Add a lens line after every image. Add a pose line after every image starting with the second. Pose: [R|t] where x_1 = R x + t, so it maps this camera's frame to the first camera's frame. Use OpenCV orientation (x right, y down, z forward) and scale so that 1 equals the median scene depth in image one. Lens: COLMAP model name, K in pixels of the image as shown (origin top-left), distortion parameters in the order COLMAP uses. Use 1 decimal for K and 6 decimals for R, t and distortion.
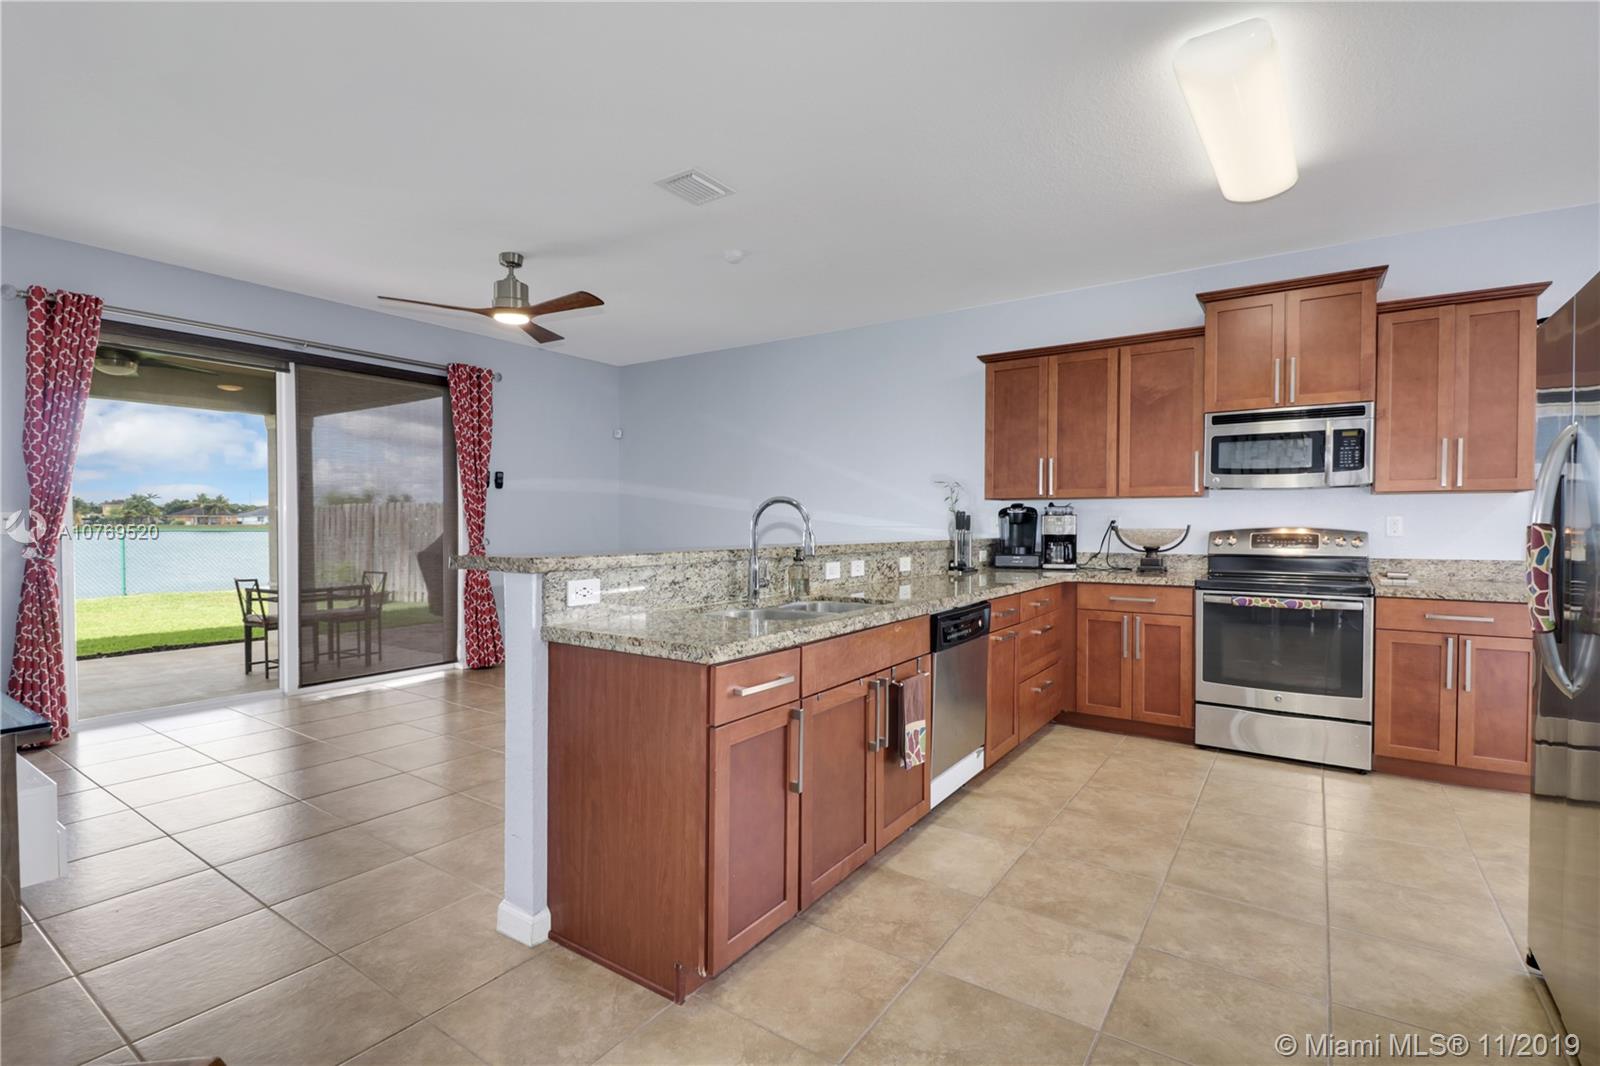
lens RADIAL K [[757.7, 0, 800.7], [0, 757.7, 533.7], [0, 0, 1]] dist [0.013660, -0.000049]
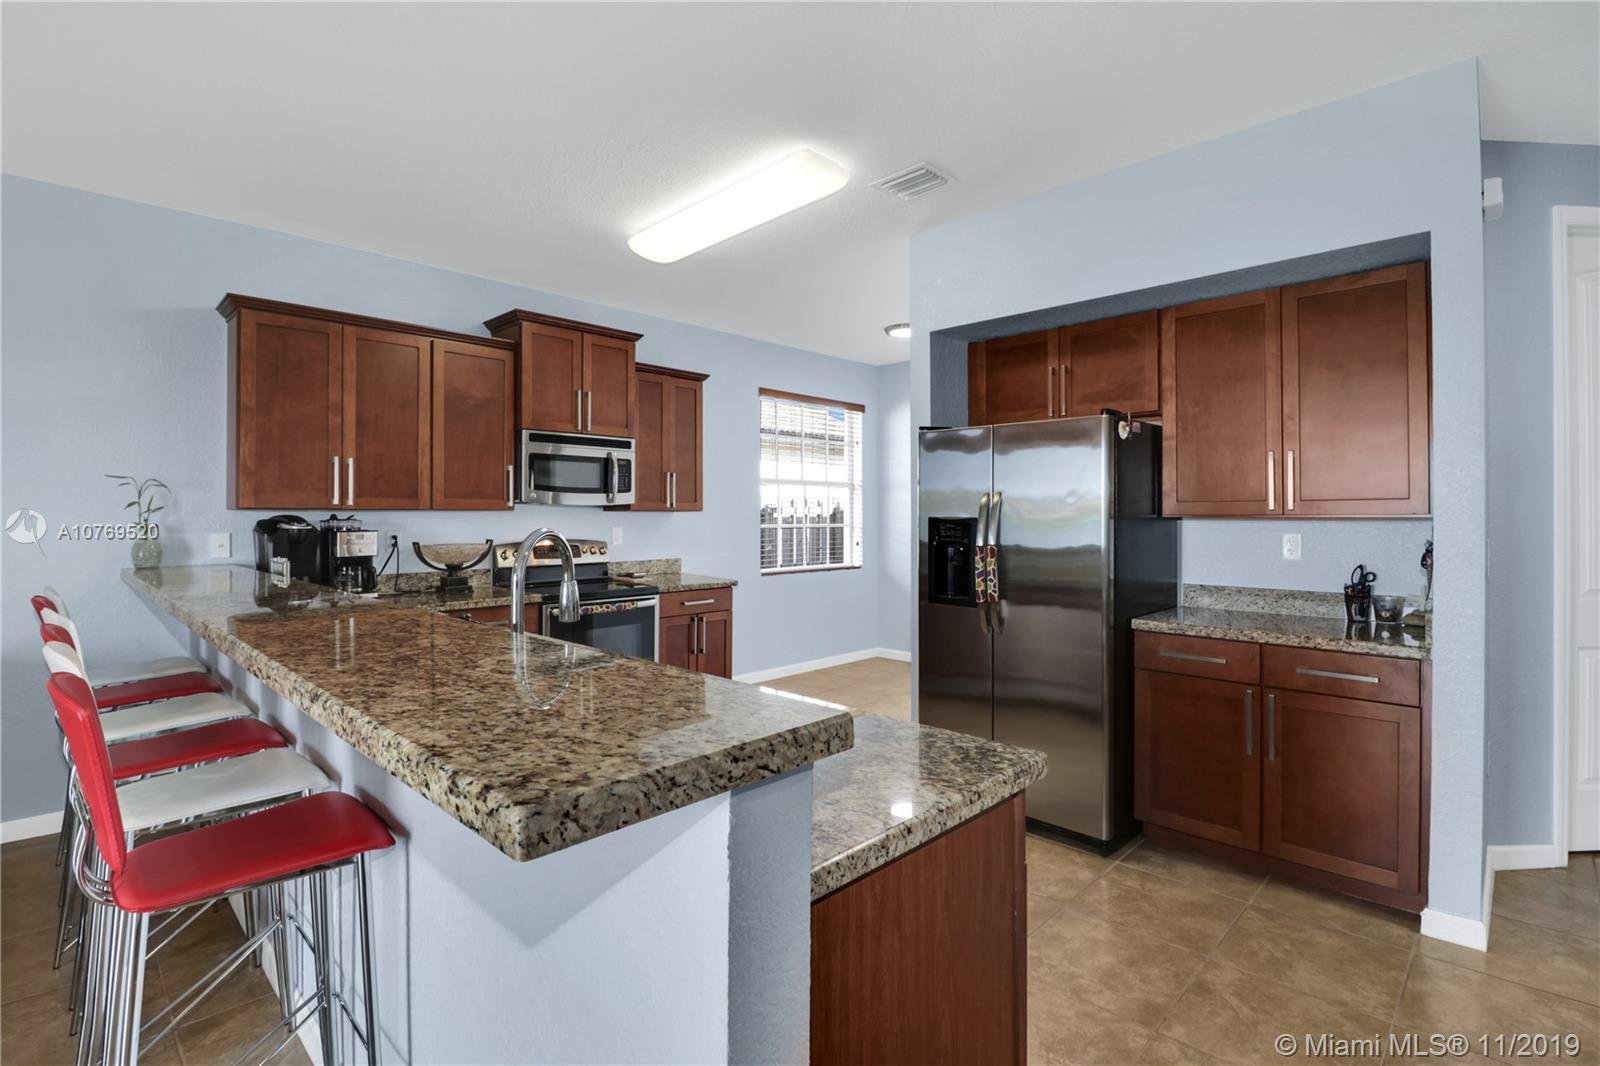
lens RADIAL K [[746.7, 0, 793.0], [0, 746.7, 516.7], [0, 0, 1]] dist [0.004288, 0.000066]
pose [[0.177268, -0.002766, 0.984159, -0.389347], [0.014590, 0.999894, 0.000182, -0.037991], [-0.984055, 0.014327, 0.177289, 0.487870]]
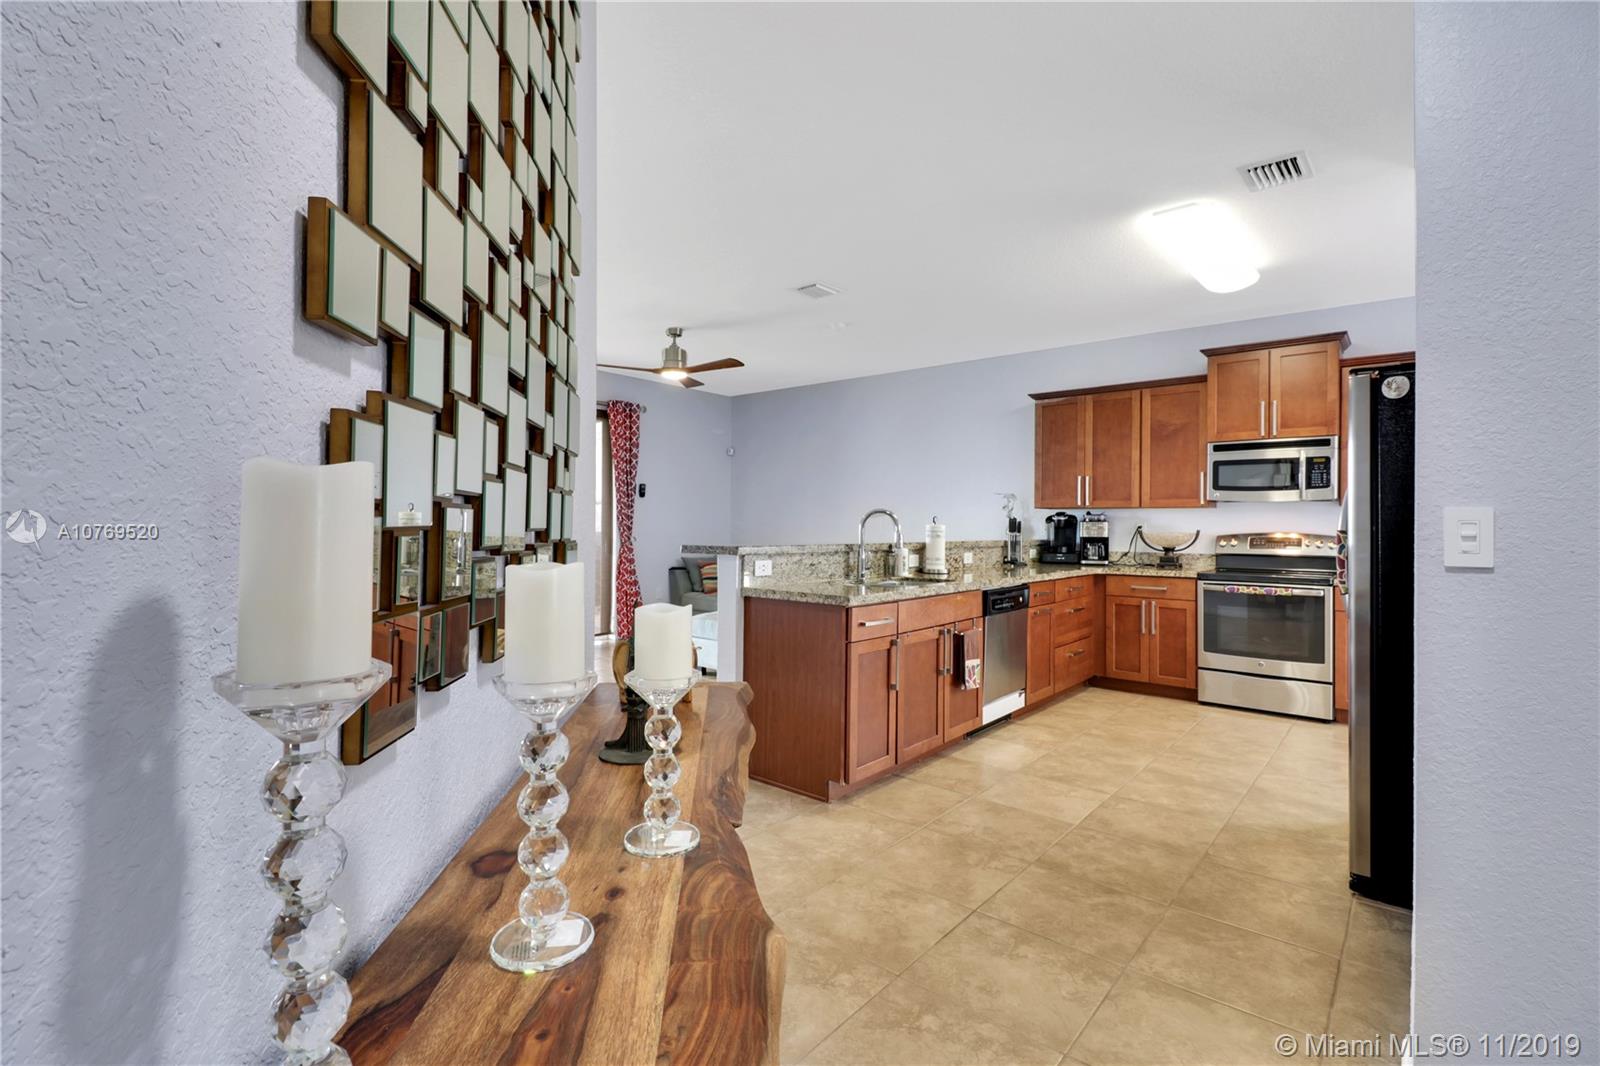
lens RADIAL K [[746.7, 0, 793.0], [0, 746.7, 516.7], [0, 0, 1]] dist [0.004288, 0.000066]
pose [[0.994451, 0.005415, -0.105064, -0.029026], [-0.008161, 0.999636, -0.025719, 0.004105], [0.104887, 0.026434, 0.994133, -0.325595]]
